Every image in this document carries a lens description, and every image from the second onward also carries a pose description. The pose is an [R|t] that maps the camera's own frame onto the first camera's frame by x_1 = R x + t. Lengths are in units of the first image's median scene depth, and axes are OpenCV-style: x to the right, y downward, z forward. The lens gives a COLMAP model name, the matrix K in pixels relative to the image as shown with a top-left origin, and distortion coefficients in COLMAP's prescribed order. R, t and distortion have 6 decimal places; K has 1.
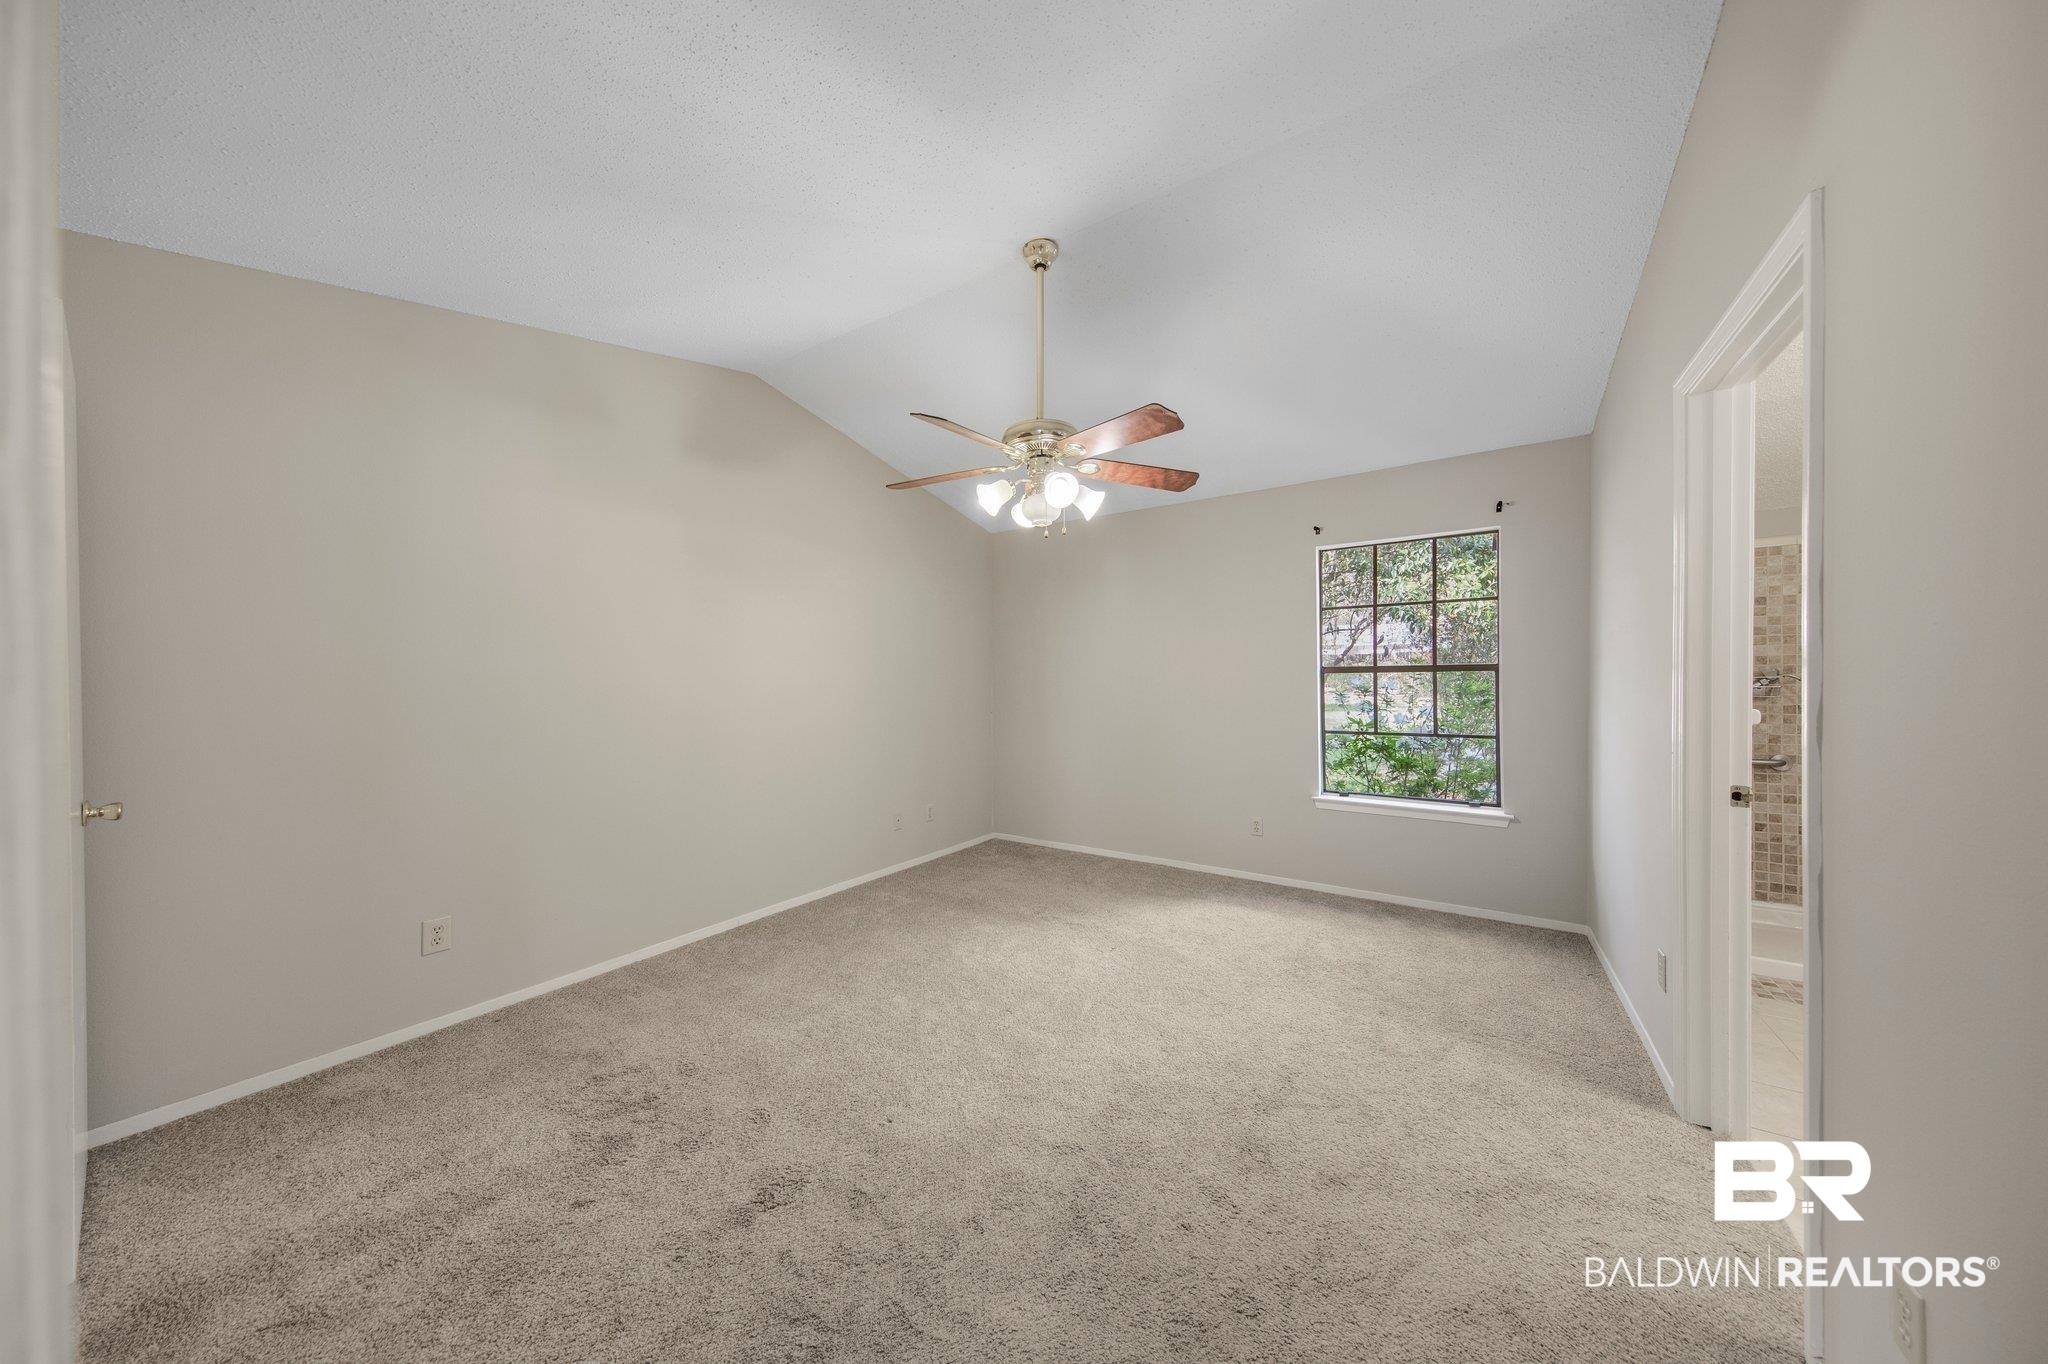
lens RADIAL K [[649.3, 0, 1029.6], [0, 649.3, 686.8], [0, 0, 1]] dist [0.010124, -0.001002]
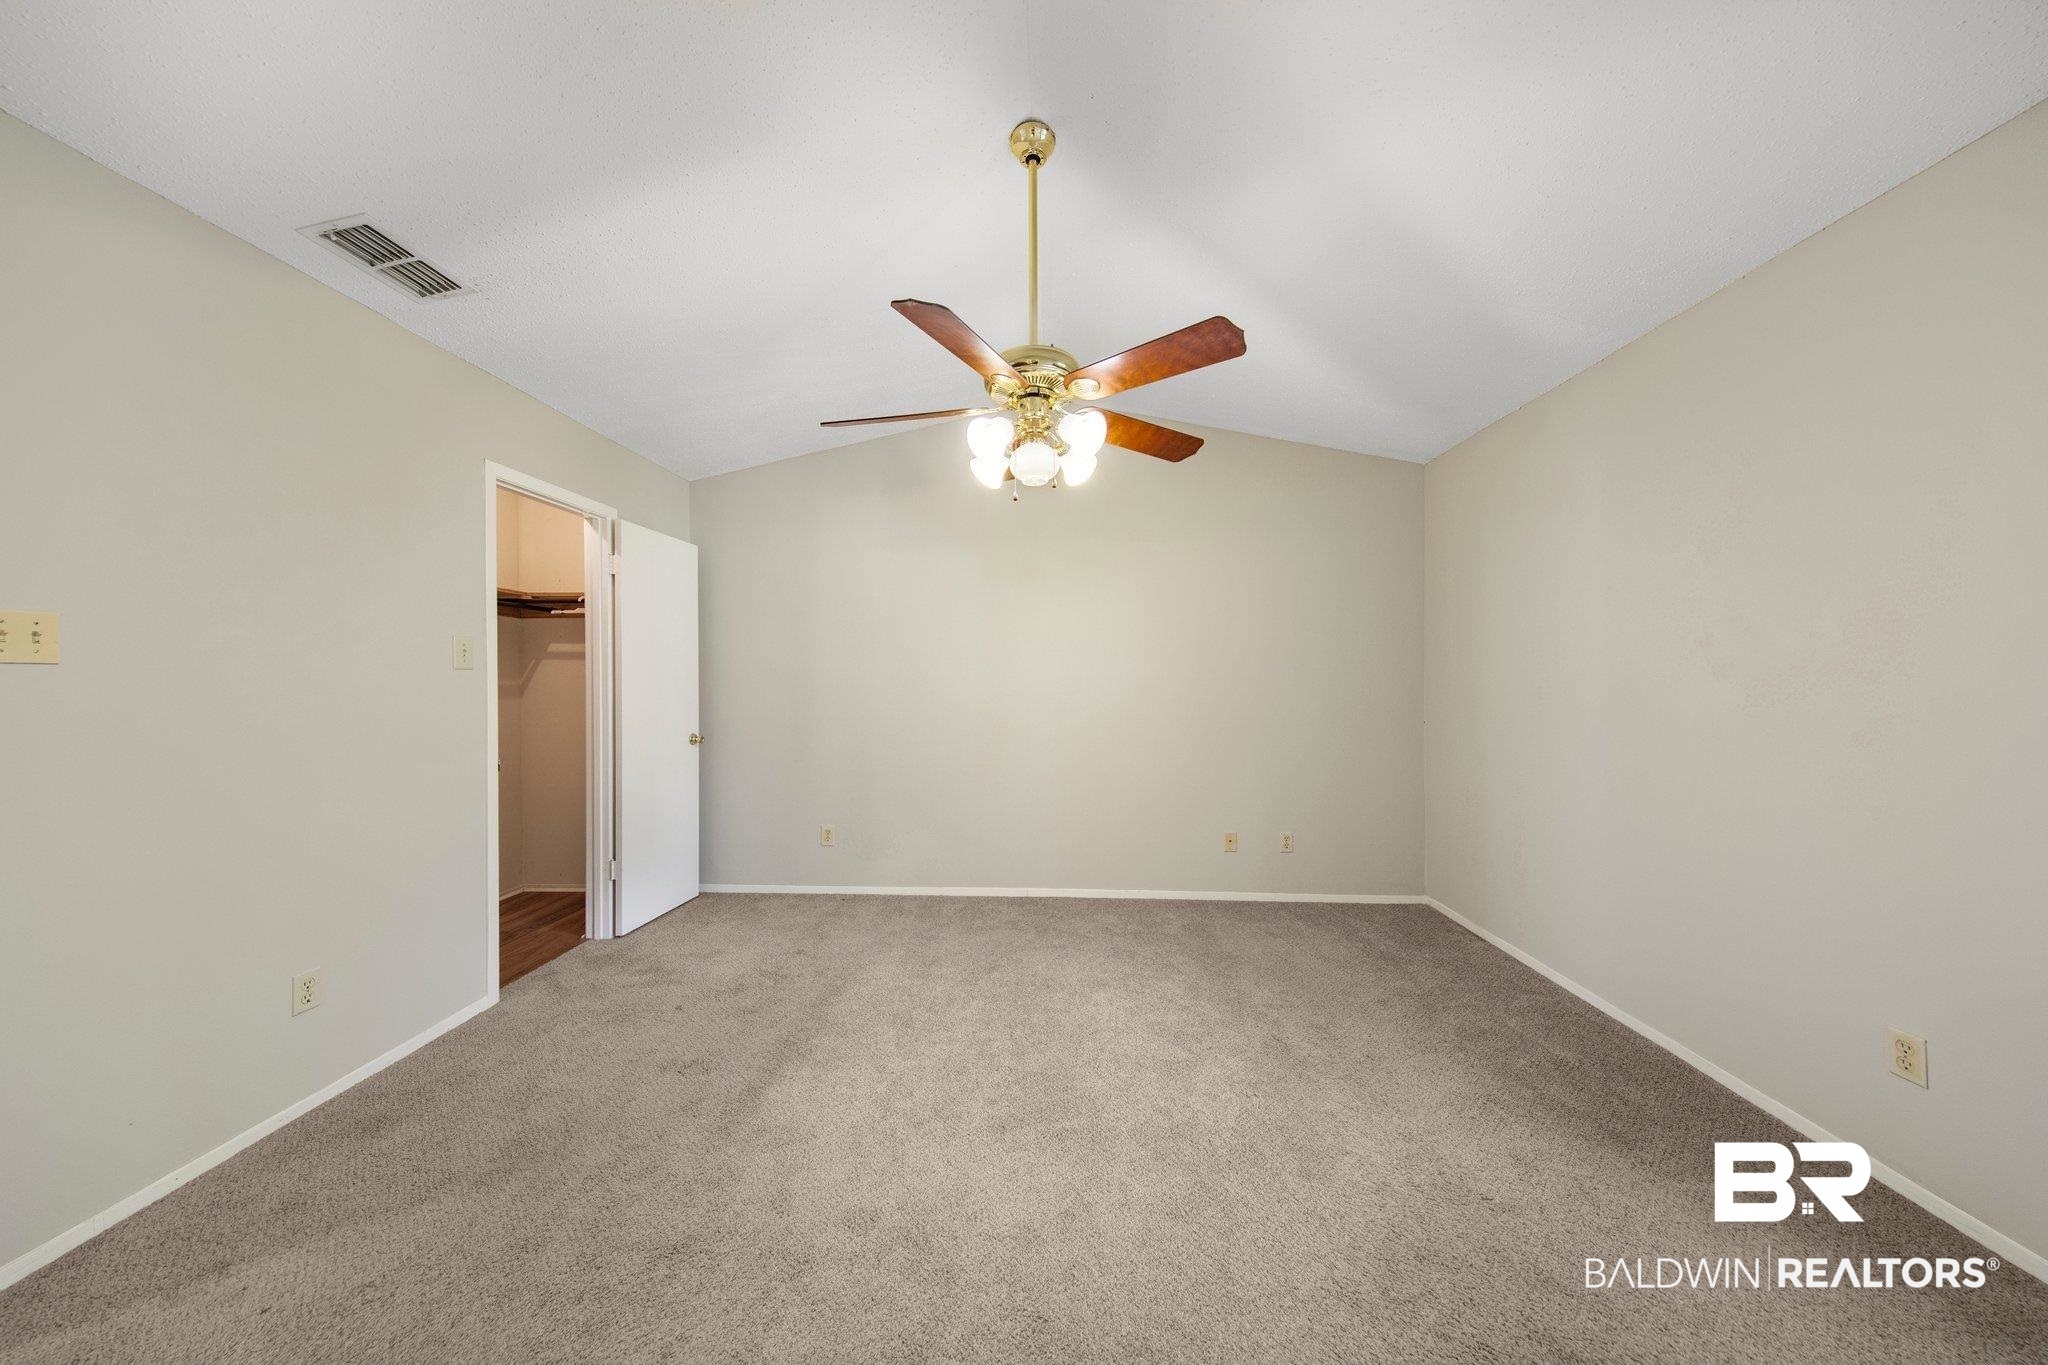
lens RADIAL K [[649.3, 0, 1022.5], [0, 649.3, 681.5], [0, 0, 1]] dist [0.010124, -0.001002]
pose [[0.511565, 0.008525, -0.859202, 0.711154], [-0.008617, 0.999951, 0.004791, -0.012900], [0.859201, 0.004953, 0.511614, 0.583122]]
